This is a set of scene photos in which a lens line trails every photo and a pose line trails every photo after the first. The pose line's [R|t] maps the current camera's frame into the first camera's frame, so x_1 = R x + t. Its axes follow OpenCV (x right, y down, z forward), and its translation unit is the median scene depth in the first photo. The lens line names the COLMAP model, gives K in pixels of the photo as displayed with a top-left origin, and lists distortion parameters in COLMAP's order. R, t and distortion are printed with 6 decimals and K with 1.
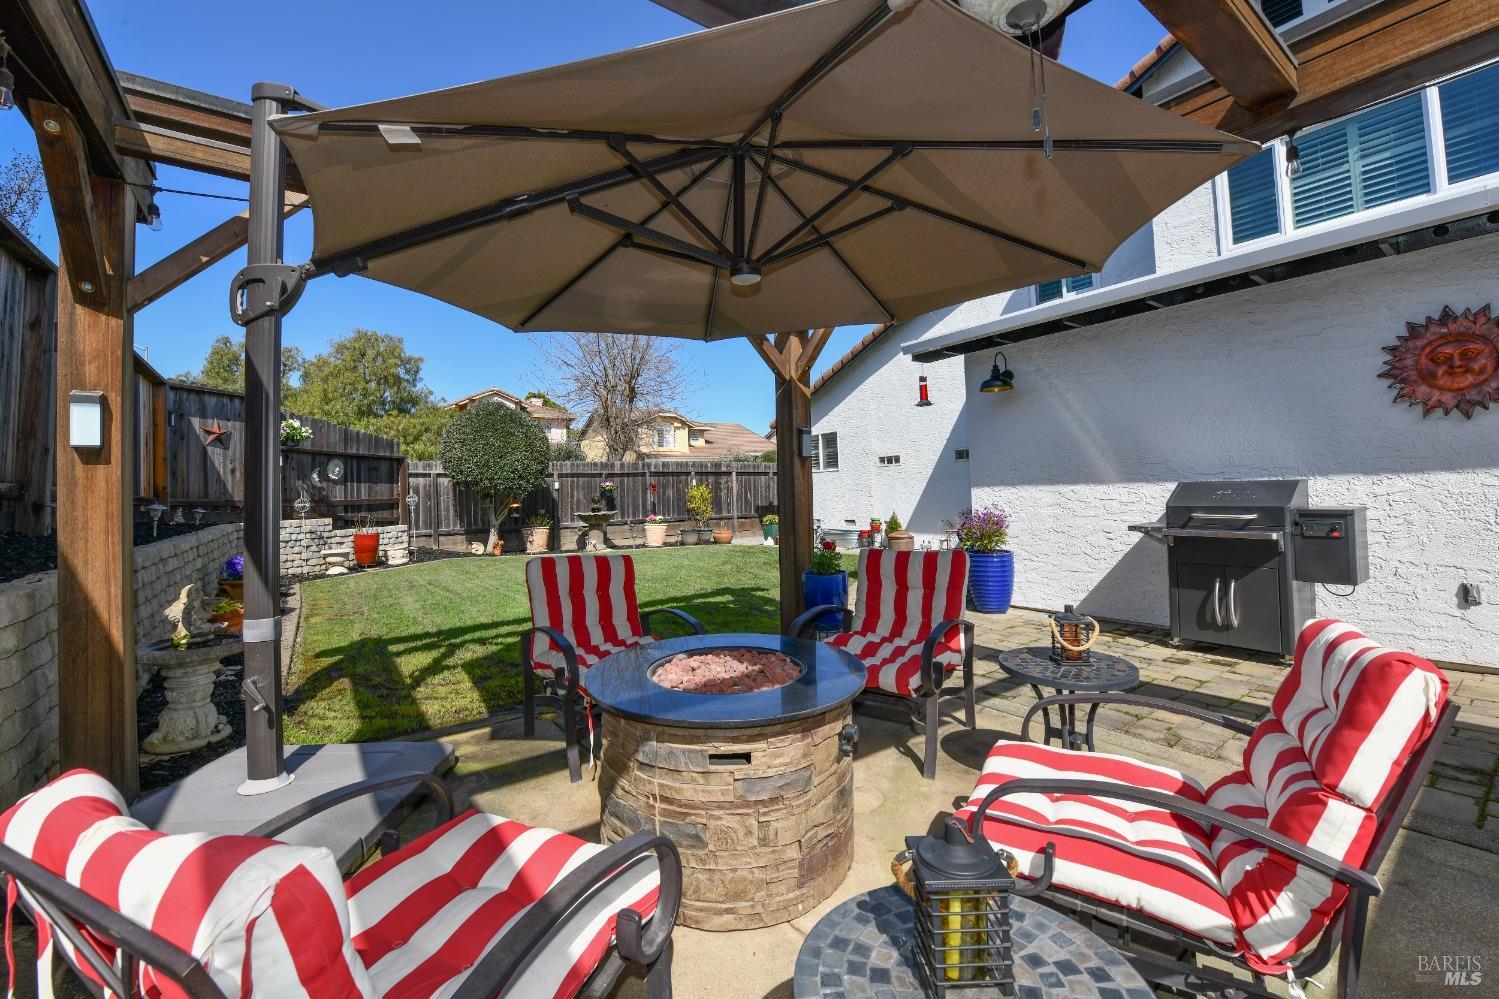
lens RADIAL K [[607.0, 0, 740.5], [0, 607.0, 493.8], [0, 0, 1]] dist [-0.016950, -0.001131]
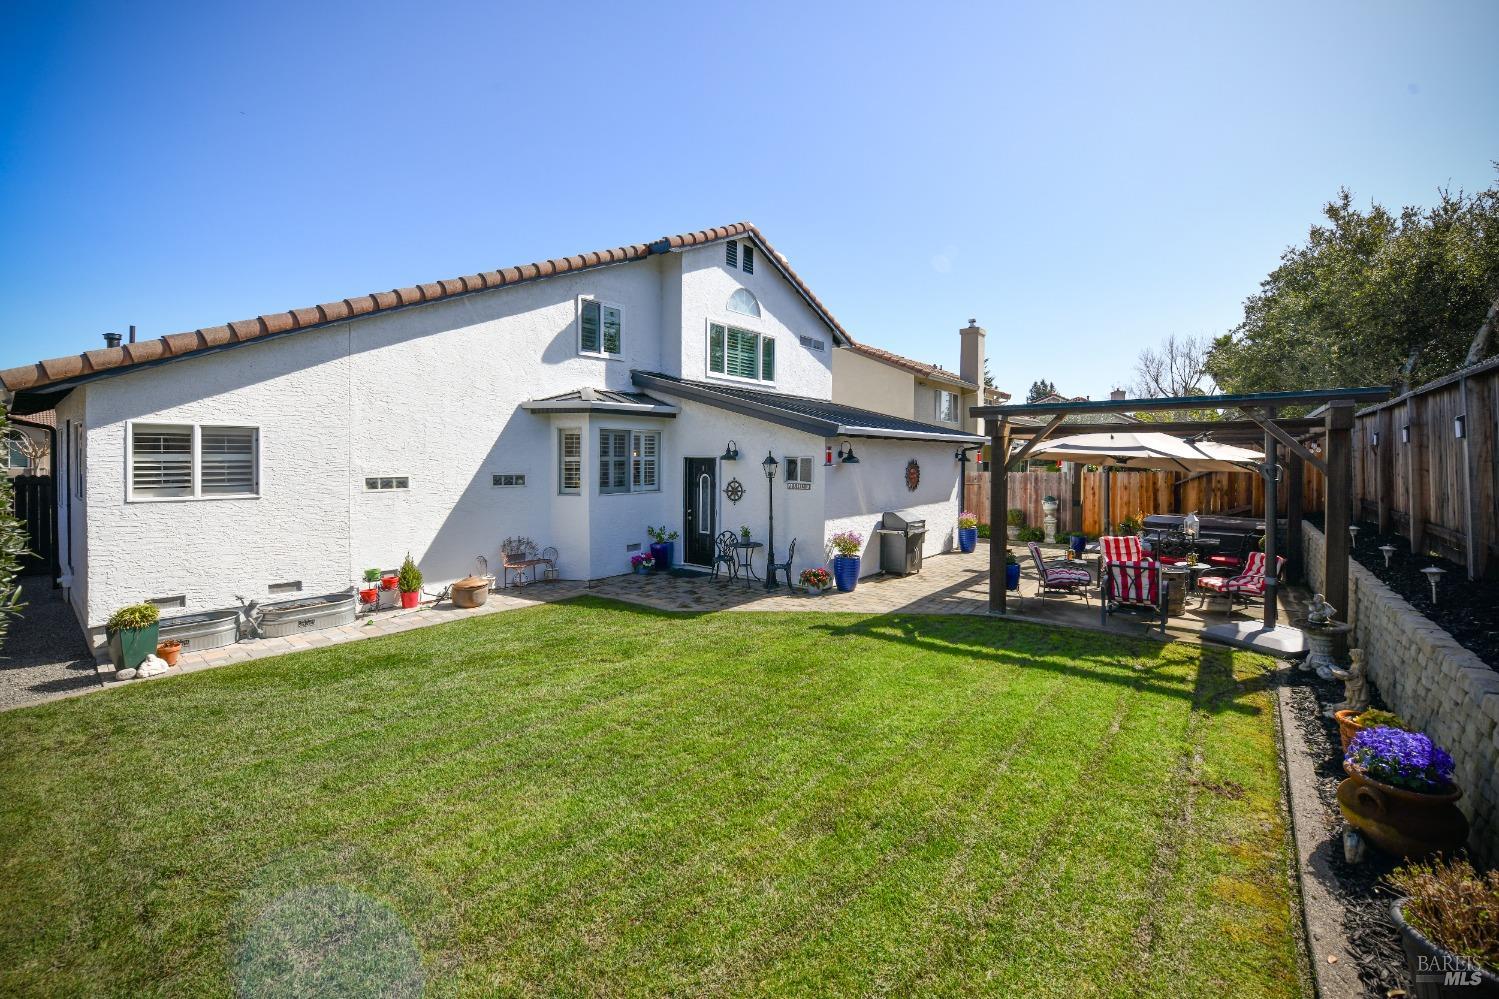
lens RADIAL K [[607.0, 0, 731.6], [0, 607.0, 462.2], [0, 0, 1]] dist [-0.016950, -0.001131]
pose [[-0.250911, 0.015814, 0.967881, -0.478716], [0.001486, 0.999872, -0.015952, -0.061667], [-0.968009, -0.002564, -0.250902, 0.718138]]
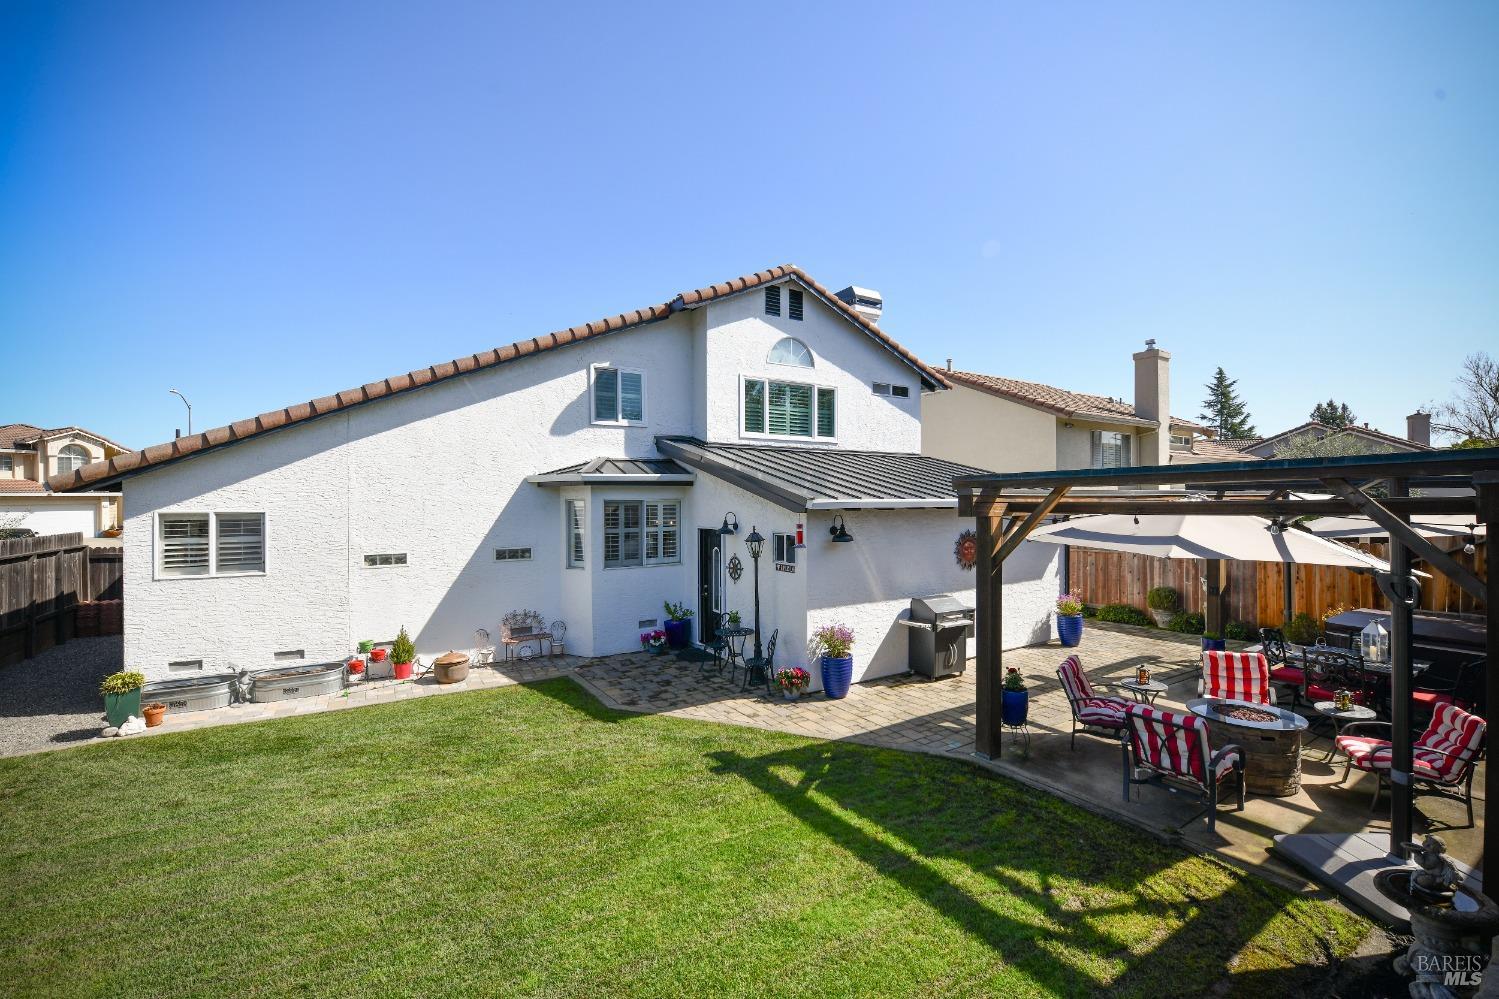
lens RADIAL K [[607.0, 0, 736.0], [0, 607.0, 495.7], [0, 0, 1]] dist [-0.016950, -0.001131]
pose [[0.073803, 0.034884, 0.996663, -0.422101], [0.005623, 0.999358, -0.035395, -0.095563], [-0.997257, 0.008217, 0.073559, 0.468492]]
